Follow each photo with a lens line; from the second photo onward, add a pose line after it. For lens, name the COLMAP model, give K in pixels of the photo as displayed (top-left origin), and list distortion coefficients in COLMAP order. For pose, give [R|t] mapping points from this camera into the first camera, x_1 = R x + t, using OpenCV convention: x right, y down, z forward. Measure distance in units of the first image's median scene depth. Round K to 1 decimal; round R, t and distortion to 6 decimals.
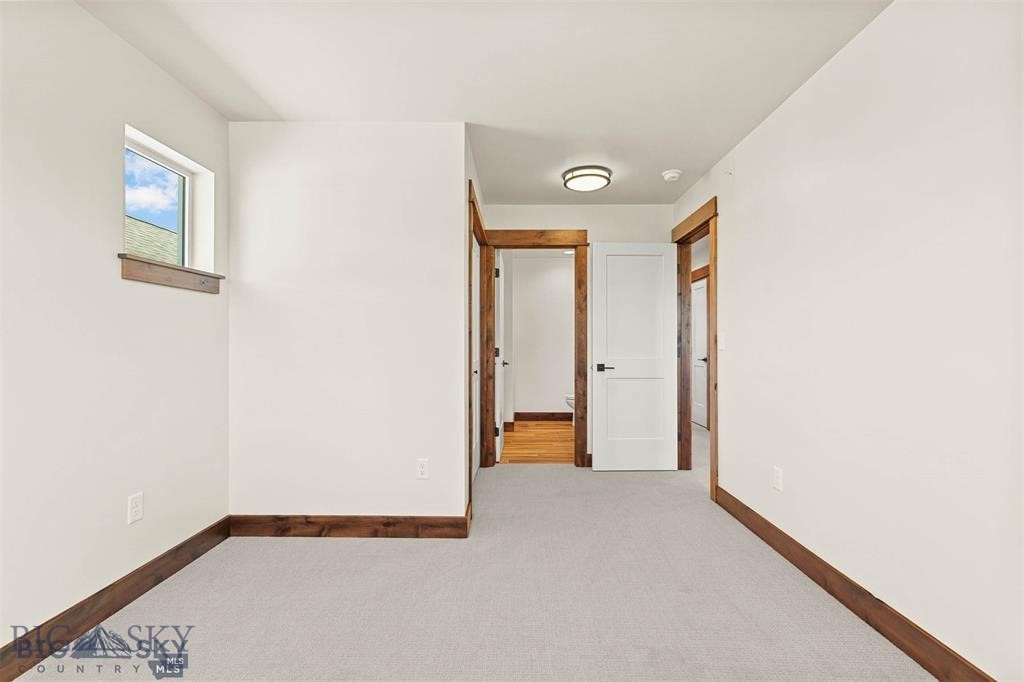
lens RADIAL K [[458.6, 0, 508.5], [0, 458.6, 344.2], [0, 0, 1]] dist [0.004860, -0.000107]
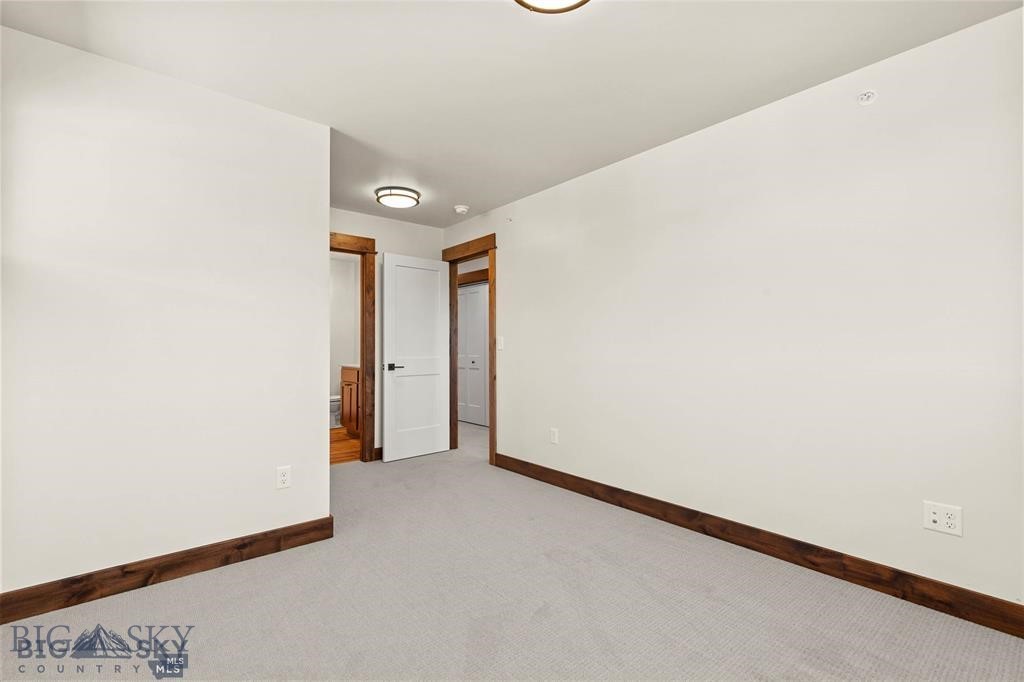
lens RADIAL K [[458.6, 0, 505.5], [0, 458.6, 344.0], [0, 0, 1]] dist [0.004860, -0.000107]
pose [[0.760326, 0.001810, 0.649539, -0.364866], [0.000955, 0.999992, -0.003904, 0.000156], [-0.649541, 0.003588, 0.760318, -0.016555]]
